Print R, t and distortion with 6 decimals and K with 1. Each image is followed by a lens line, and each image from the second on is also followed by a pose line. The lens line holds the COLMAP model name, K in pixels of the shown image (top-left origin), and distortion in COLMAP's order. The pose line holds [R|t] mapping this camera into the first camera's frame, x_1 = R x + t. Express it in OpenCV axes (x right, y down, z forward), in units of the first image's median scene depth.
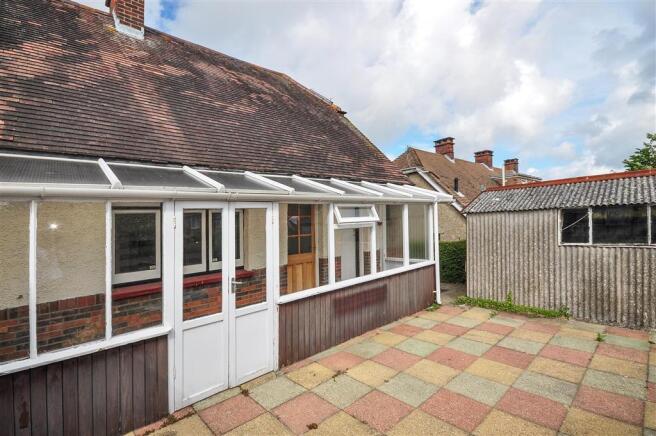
lens RADIAL K [[292.7, 0, 326.1], [0, 292.7, 218.9], [0, 0, 1]] dist [0.002800, 0.000281]
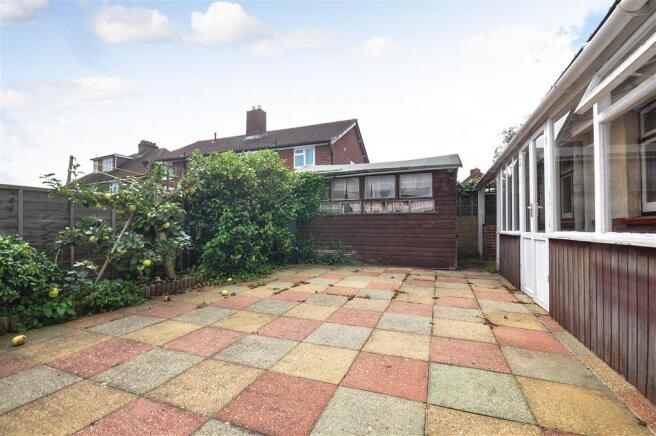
lens RADIAL K [[292.7, 0, 328.1], [0, 292.7, 221.8], [0, 0, 1]] dist [0.002800, 0.000281]
pose [[-0.885287, 0.040335, -0.463292, 0.821305], [0.049236, 0.998762, -0.007130, 0.238047], [0.462431, -0.029123, -0.886177, 1.555688]]
